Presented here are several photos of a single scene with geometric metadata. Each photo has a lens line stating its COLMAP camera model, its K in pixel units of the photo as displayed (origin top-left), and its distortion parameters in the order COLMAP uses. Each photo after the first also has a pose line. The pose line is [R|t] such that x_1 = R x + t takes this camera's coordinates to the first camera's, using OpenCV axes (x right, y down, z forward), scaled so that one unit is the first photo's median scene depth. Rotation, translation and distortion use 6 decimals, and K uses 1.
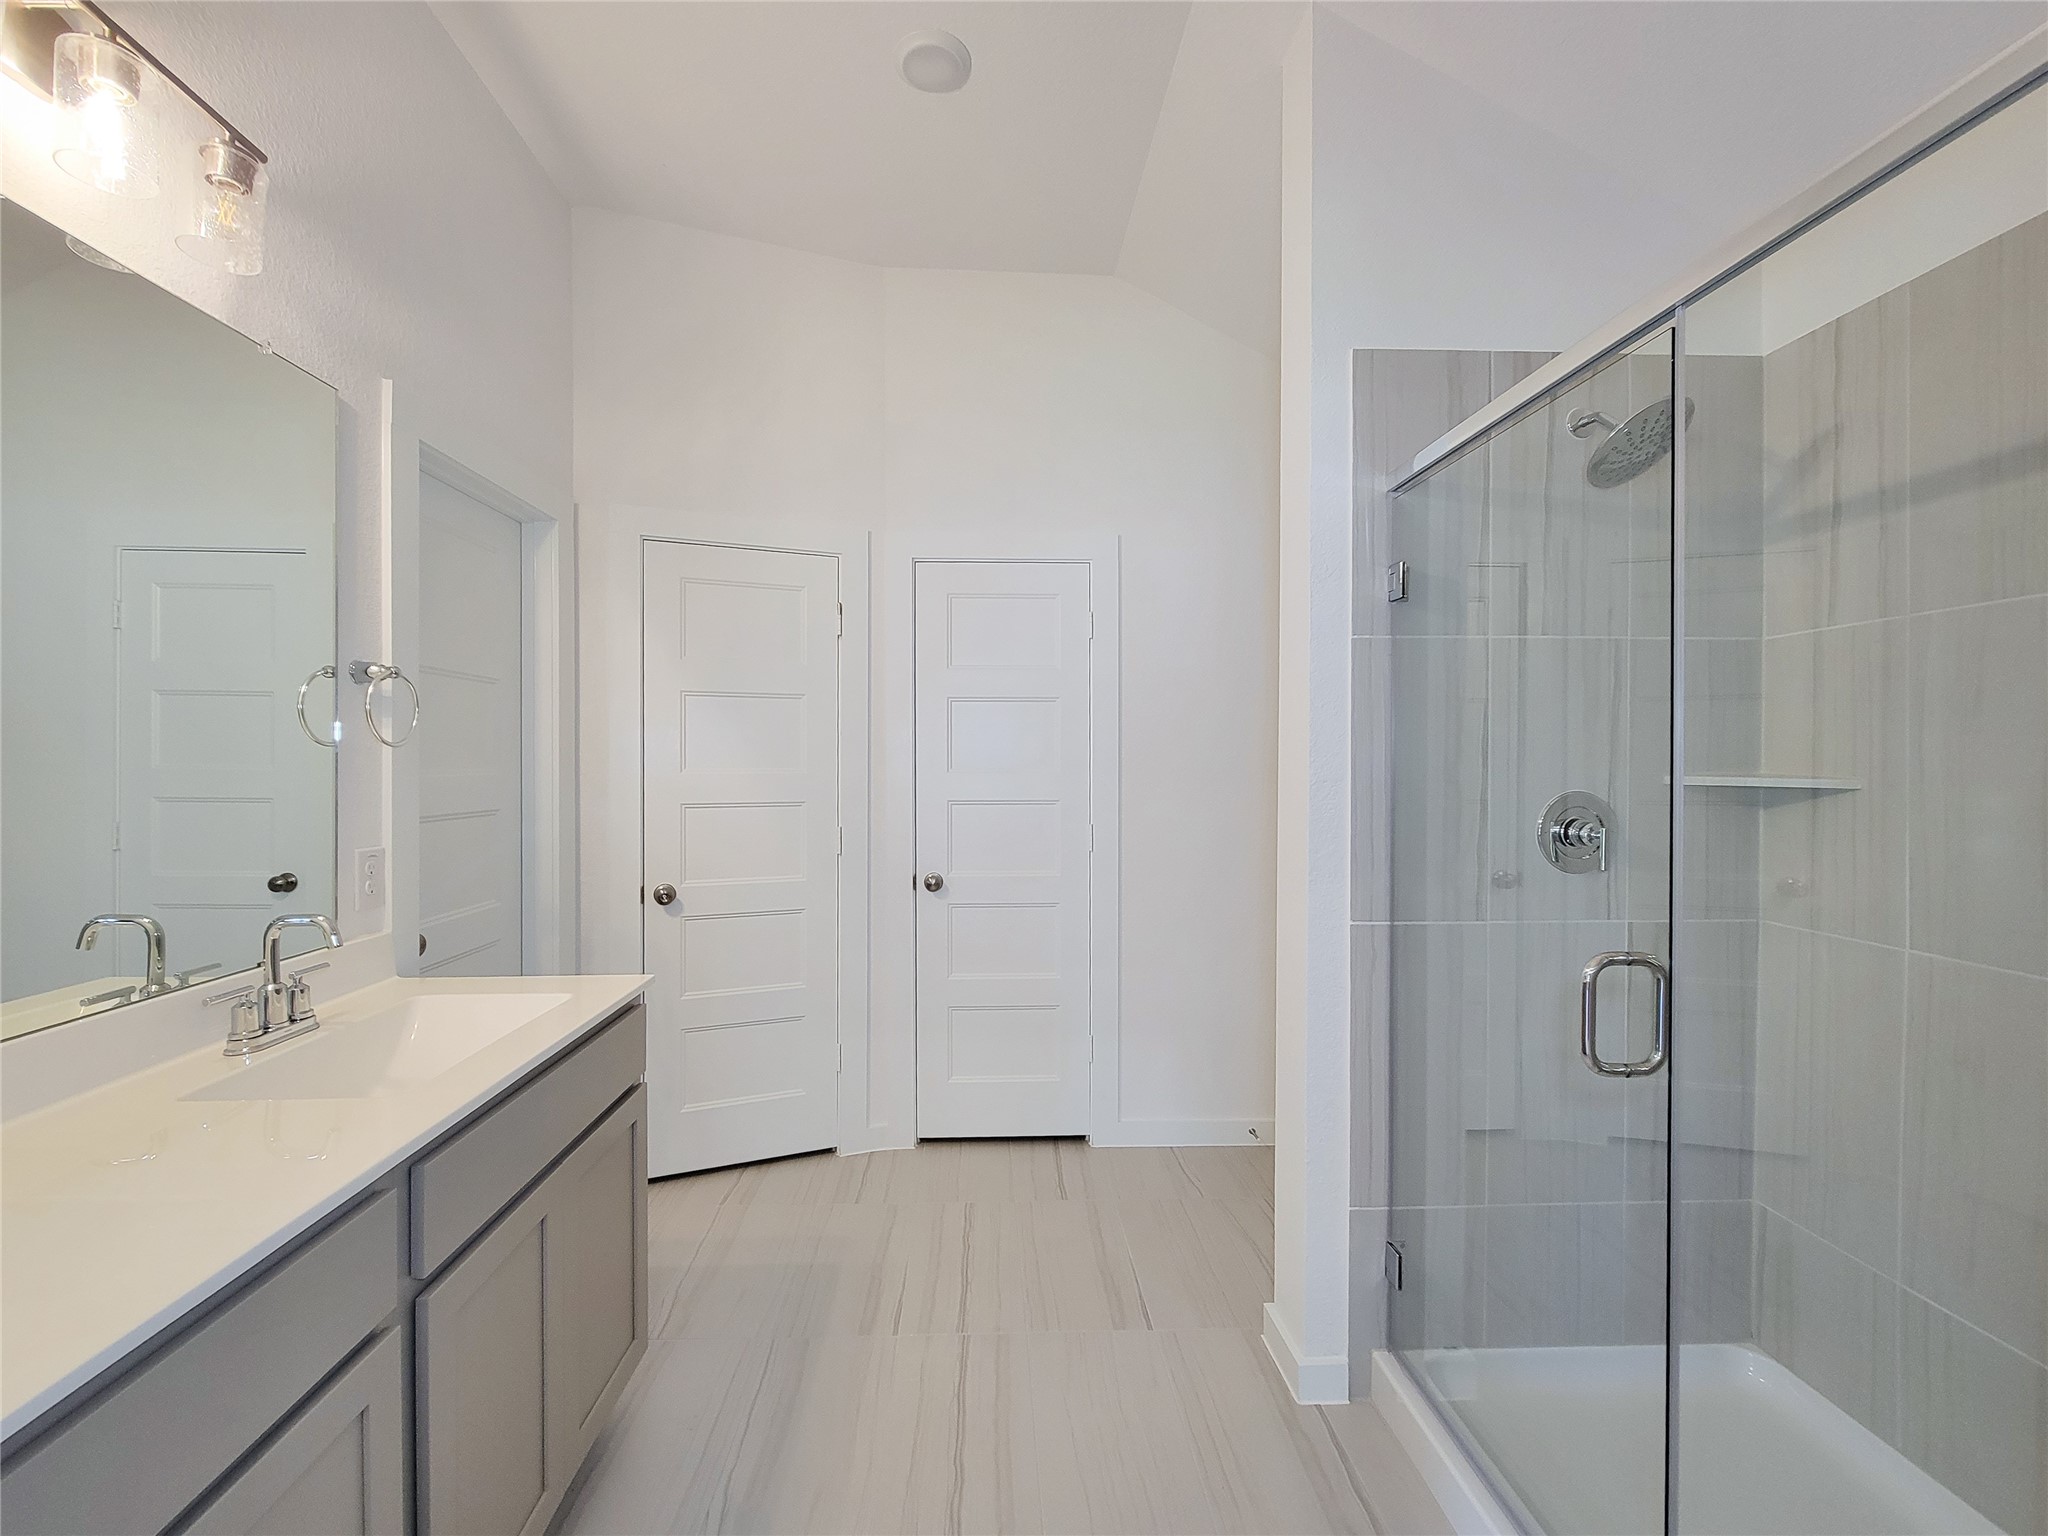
lens RADIAL K [[920.8, 0, 1046.9], [0, 920.8, 770.0], [0, 0, 1]] dist [0.010071, -0.008236]
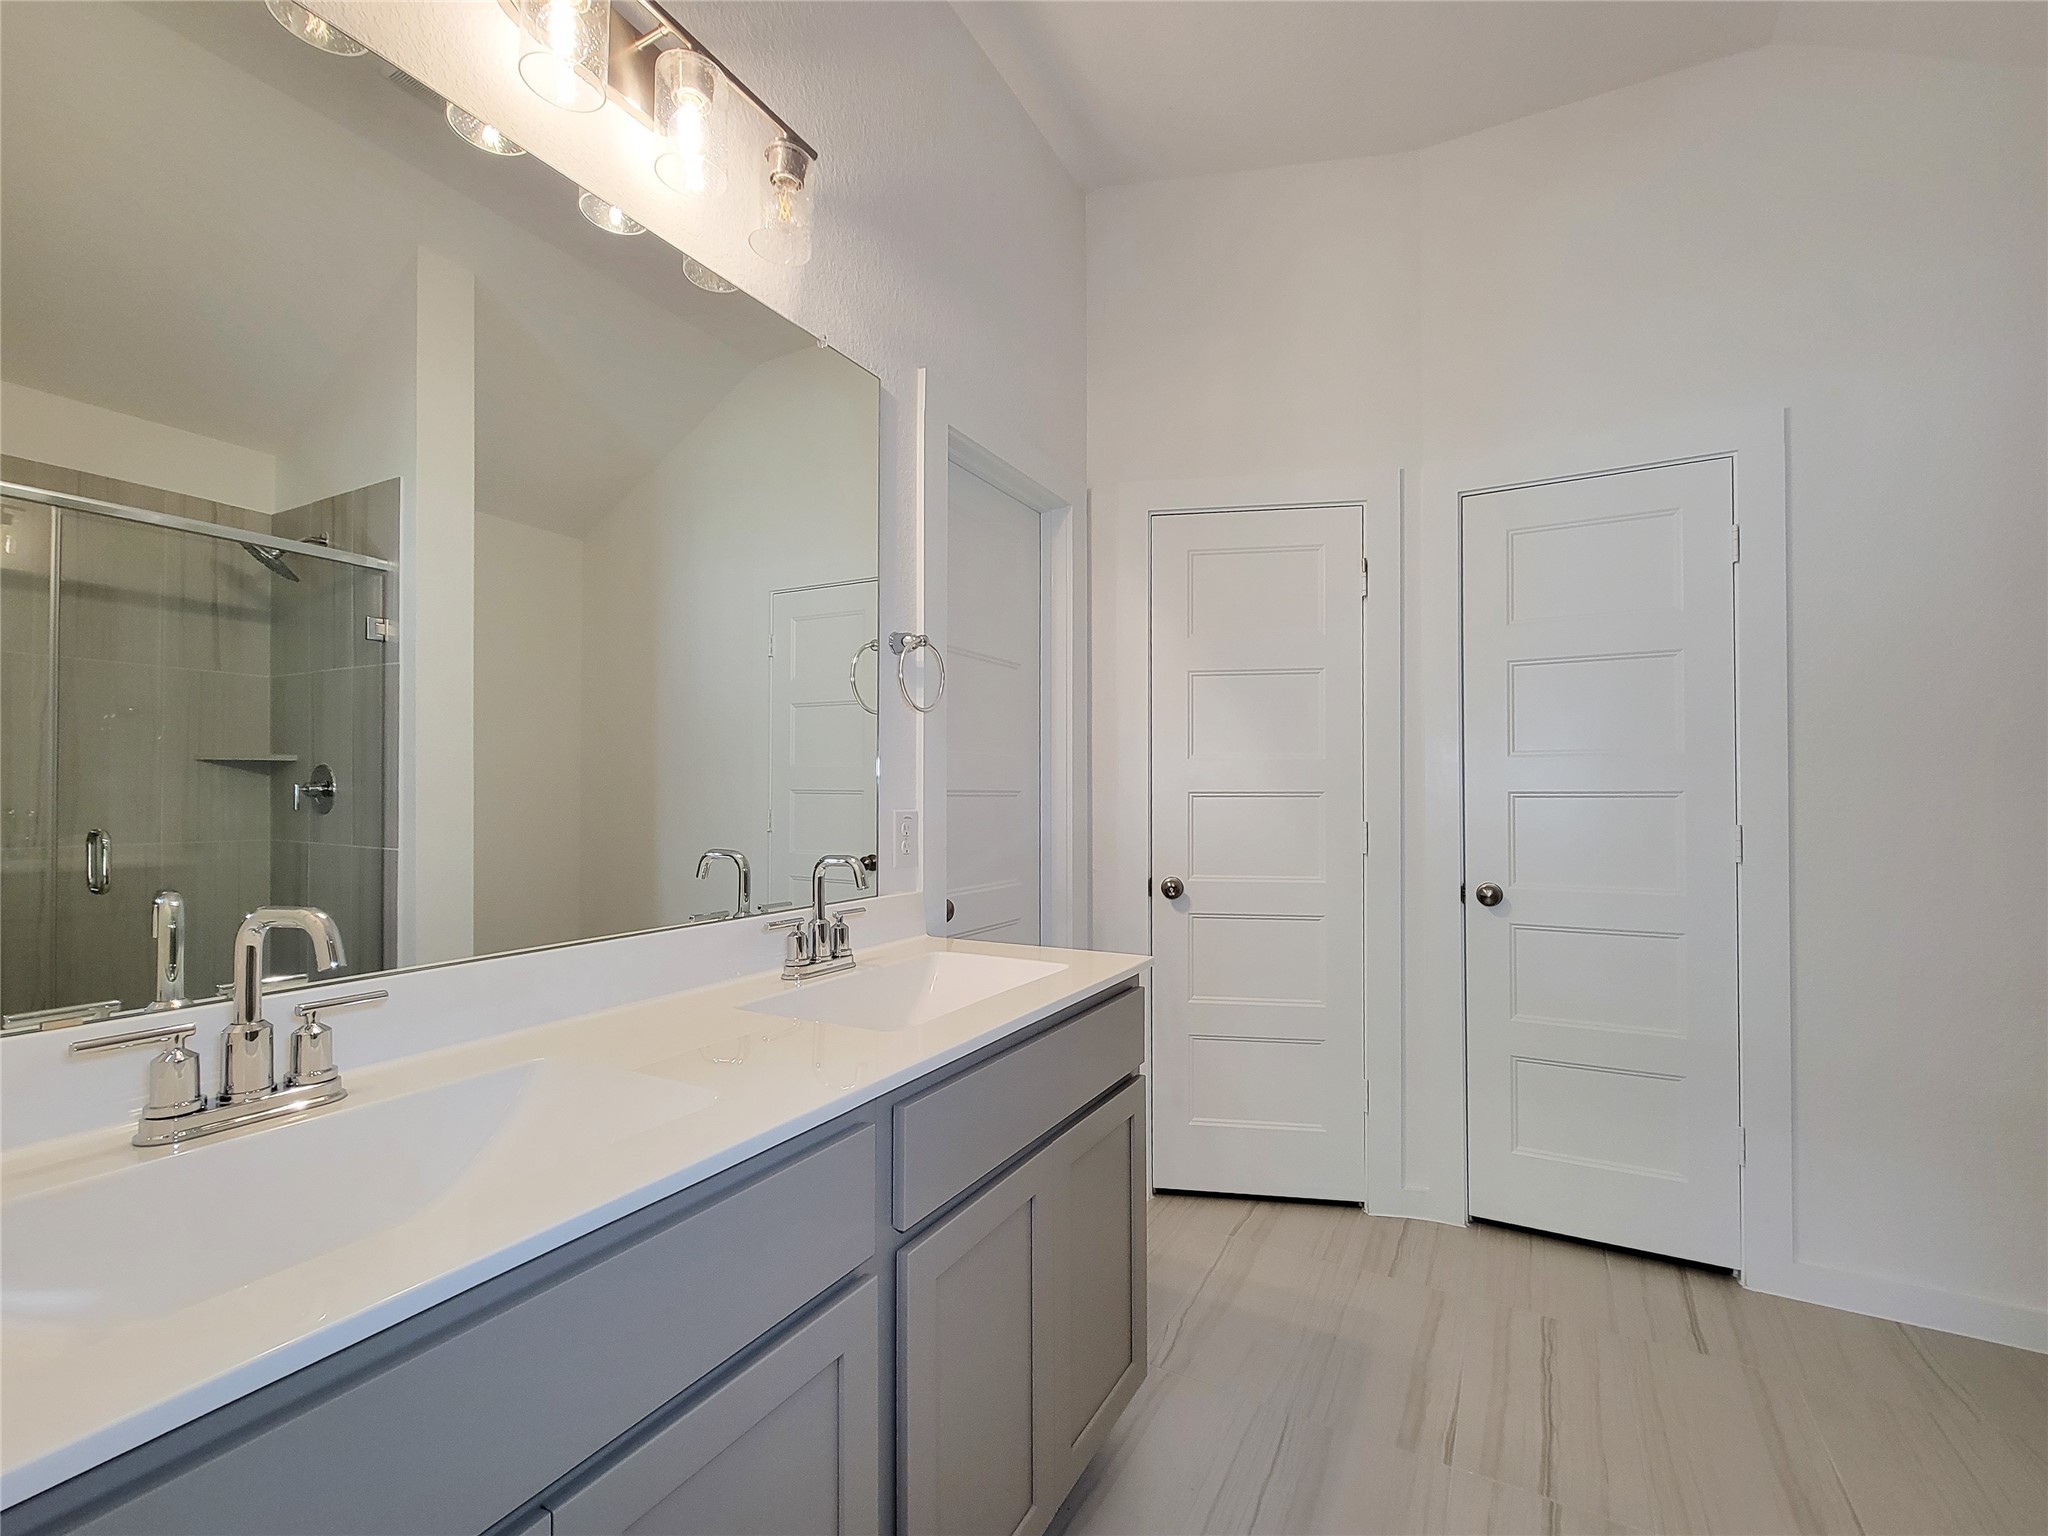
lens RADIAL K [[931.4, 0, 1010.5], [0, 931.4, 789.1], [0, 0, 1]] dist [0.000425, -0.000083]
pose [[0.836649, -0.007927, -0.547681, -0.047142], [-0.003351, 0.999802, -0.019591, 0.080180], [0.547729, 0.018226, 0.836458, 0.170665]]
